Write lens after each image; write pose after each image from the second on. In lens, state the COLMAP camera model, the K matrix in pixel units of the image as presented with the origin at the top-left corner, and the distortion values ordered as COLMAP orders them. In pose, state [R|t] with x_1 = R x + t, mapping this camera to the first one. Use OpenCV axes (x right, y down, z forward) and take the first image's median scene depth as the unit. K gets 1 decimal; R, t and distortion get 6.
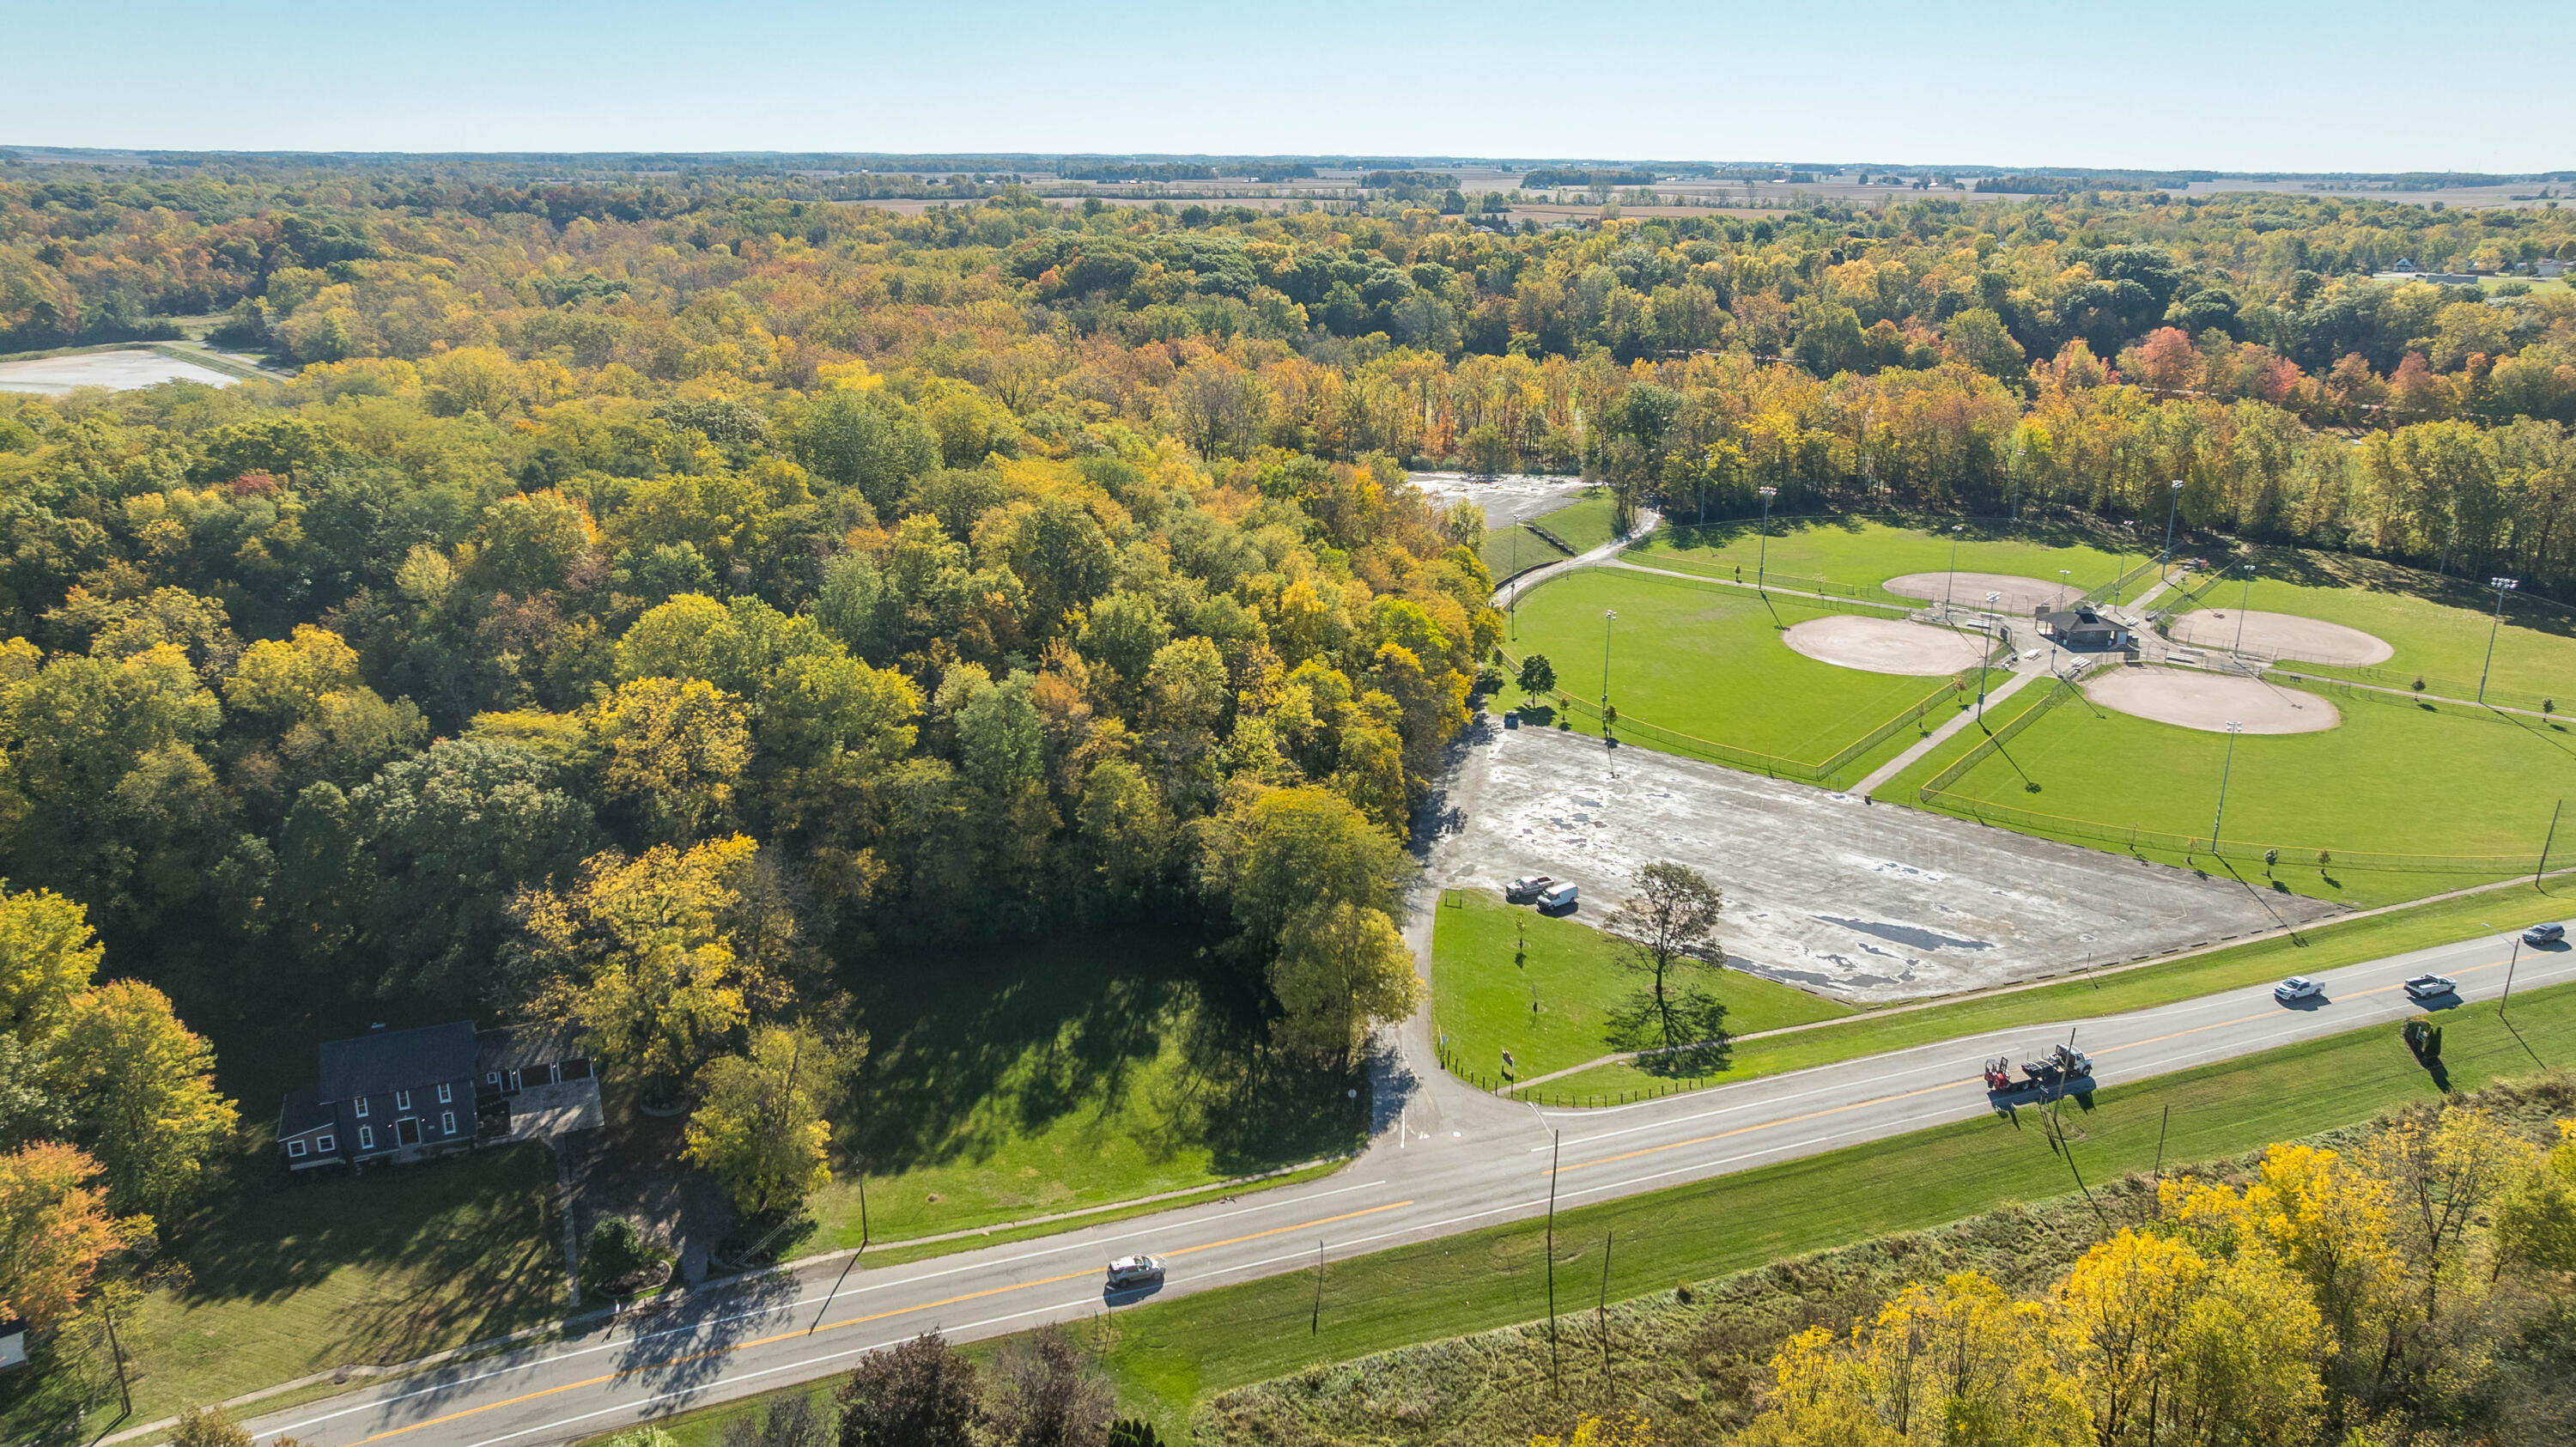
lens RADIAL K [[1813.7, 0, 1330.0], [0, 1813.7, 716.0], [0, 0, 1]] dist [-0.054561, 0.045633]
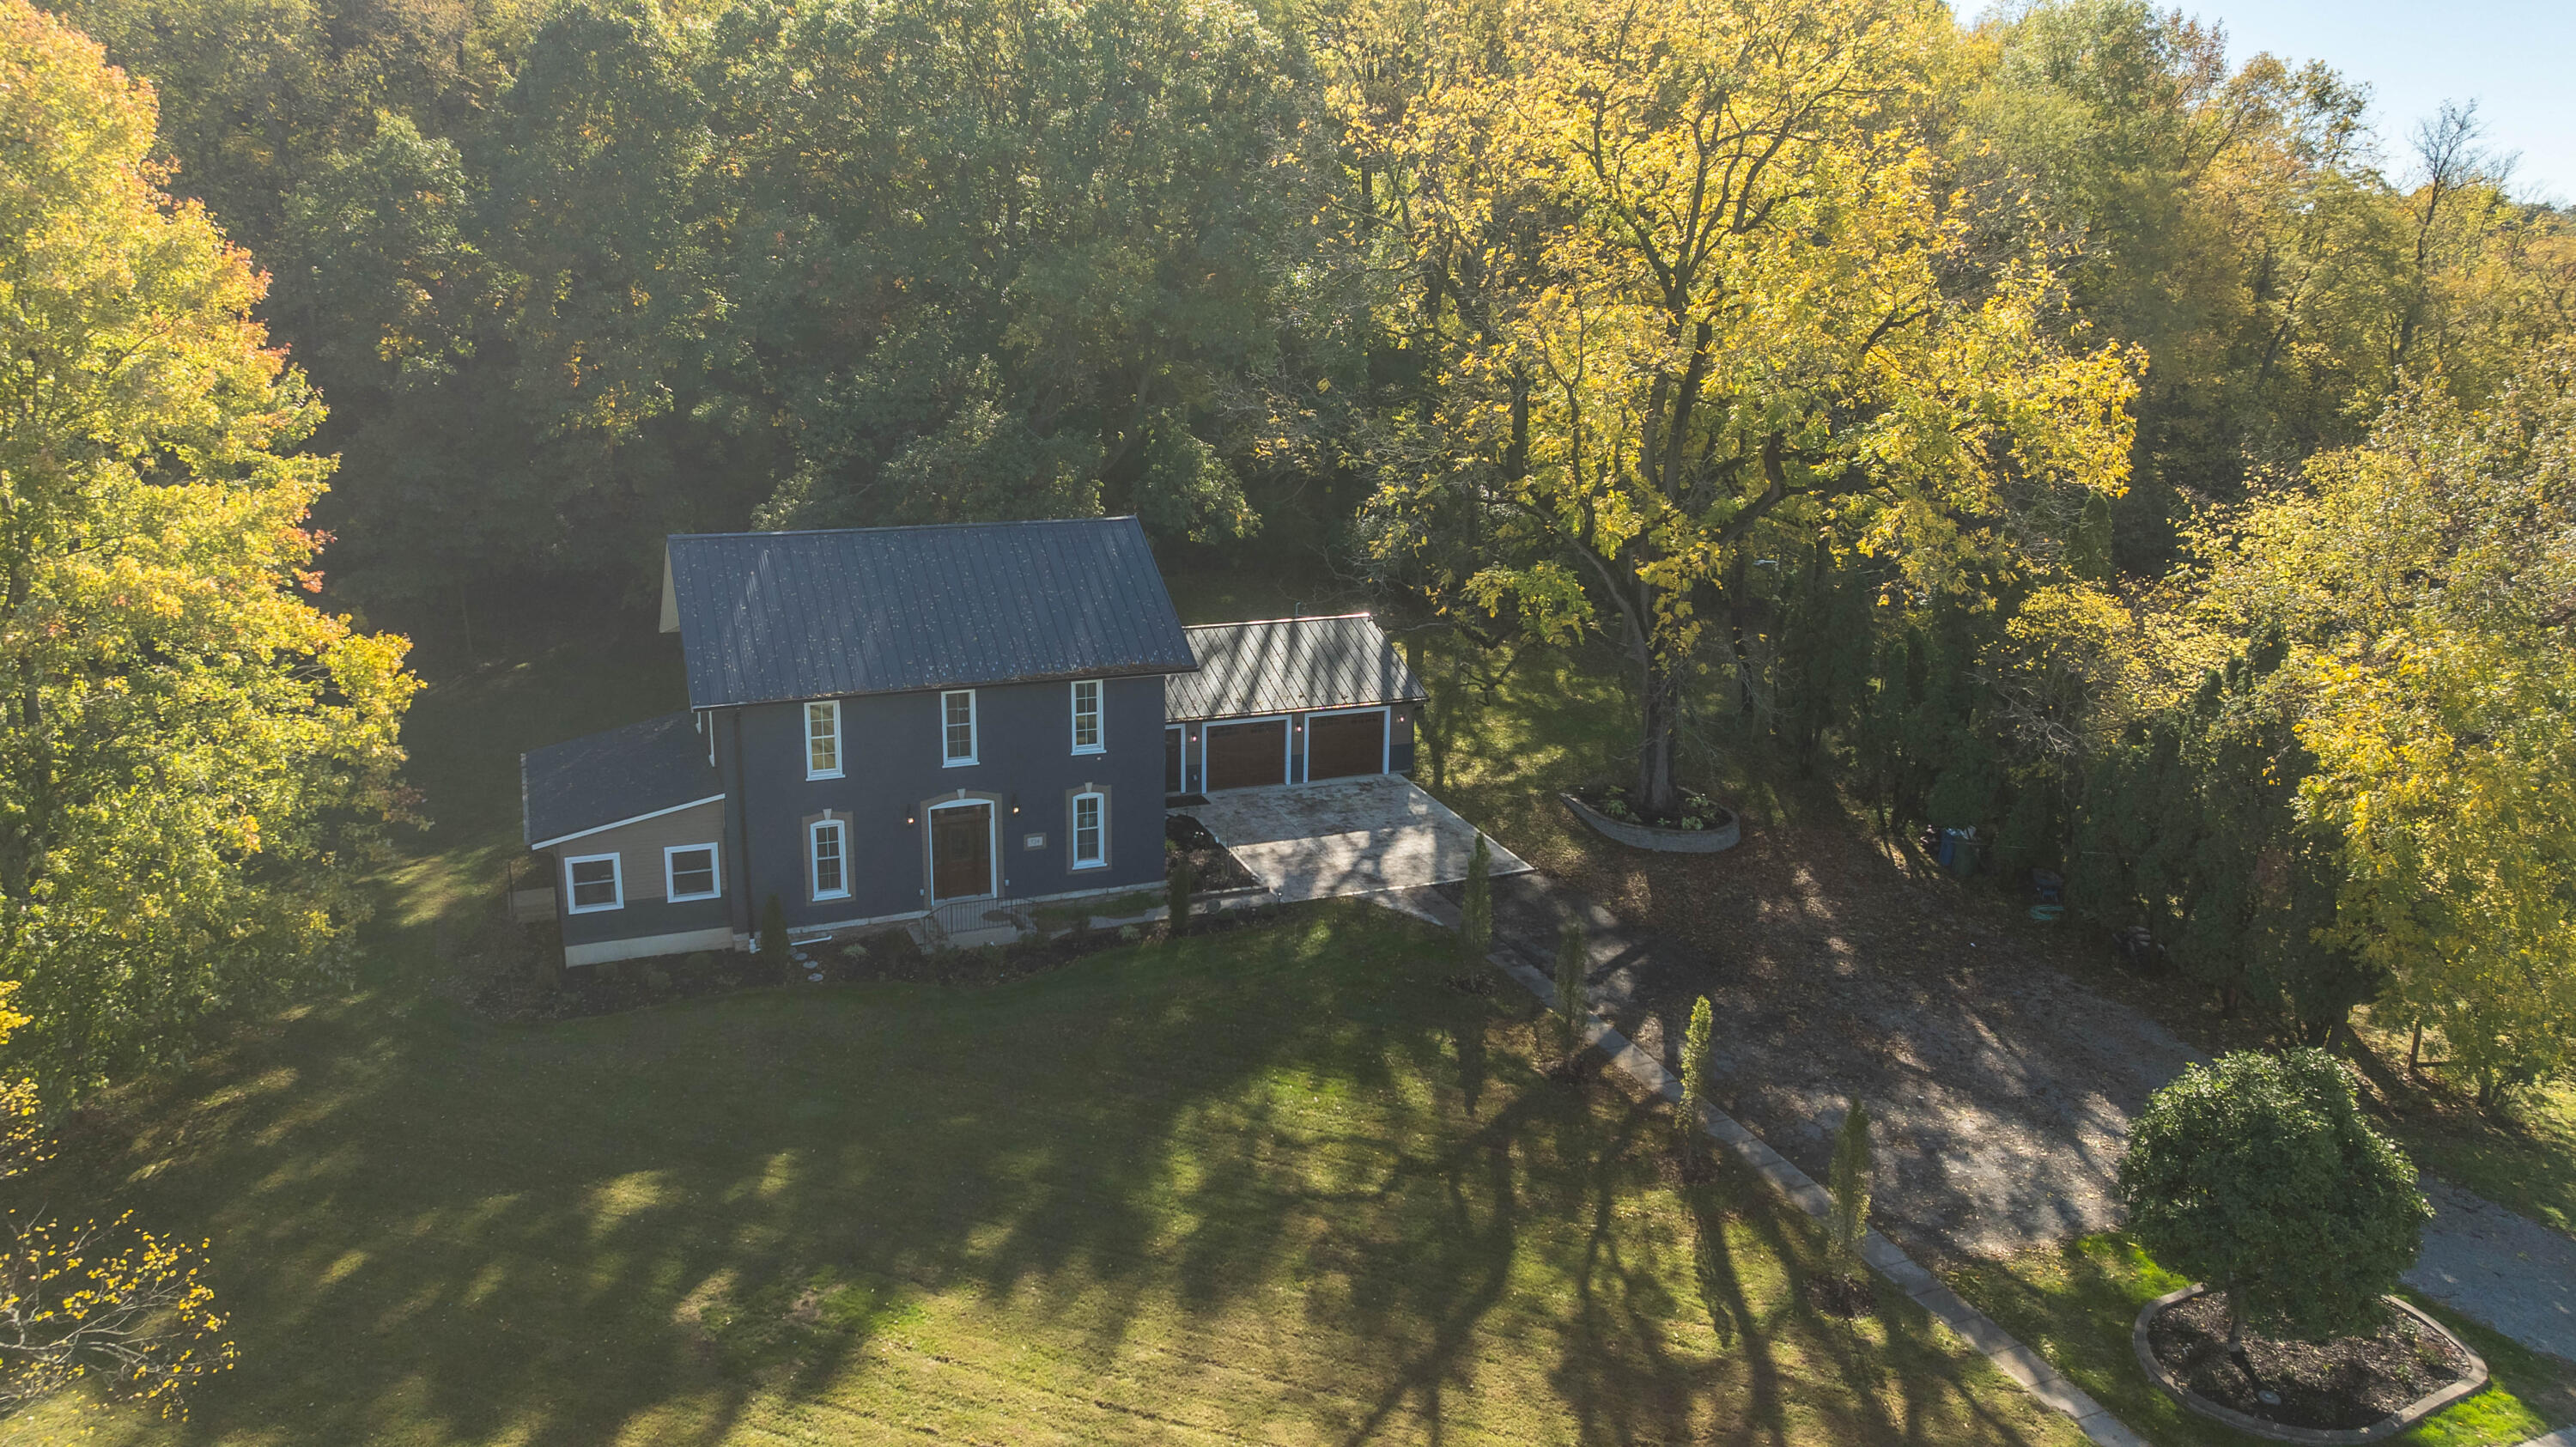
lens RADIAL K [[1813.7, 0, 1330.0], [0, 1813.7, 716.0], [0, 0, 1]] dist [-0.054561, 0.045633]
pose [[0.999982, 0.001415, -0.005811, -0.415202], [-0.001758, 0.998232, -0.059411, 0.207981], [0.005716, 0.059420, 0.998217, 0.648696]]
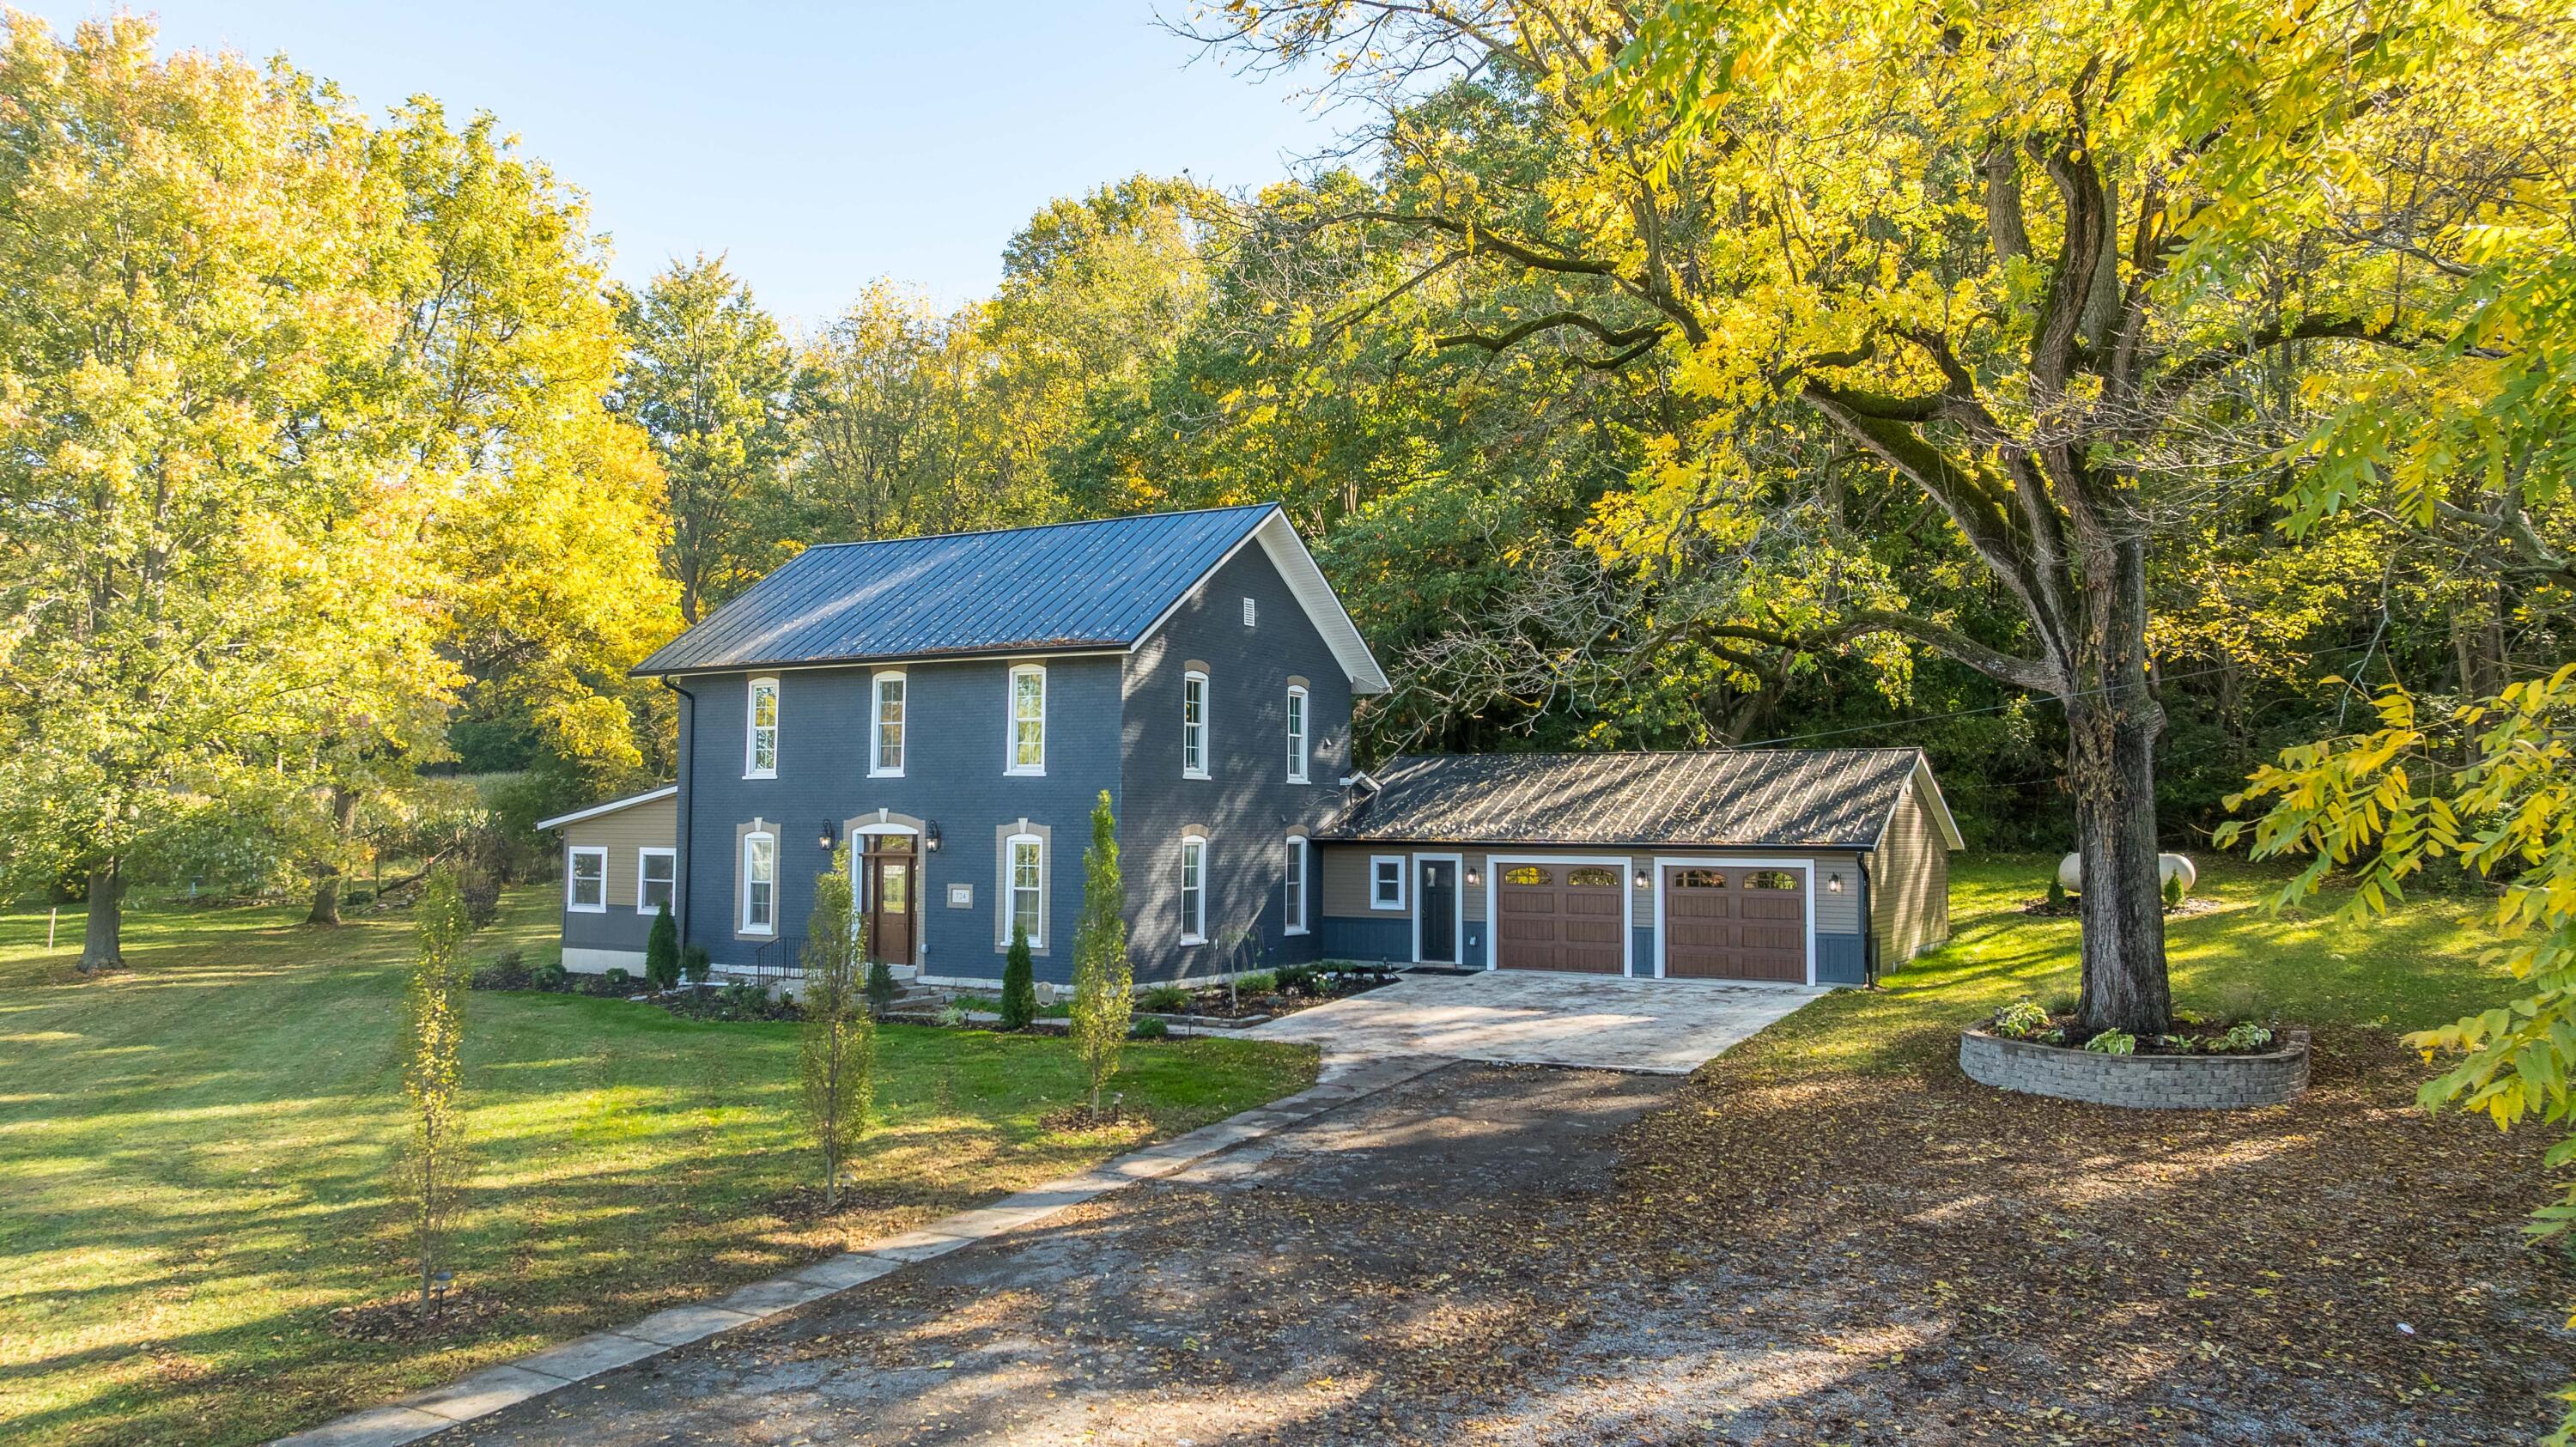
lens RADIAL K [[1813.7, 0, 1330.0], [0, 1813.7, 716.0], [0, 0, 1]] dist [-0.054561, 0.045633]
pose [[0.602887, -0.060904, -0.795498, -0.283099], [-0.234284, 0.939608, -0.249495, 0.231416], [0.762652, 0.336790, 0.552209, 0.835160]]
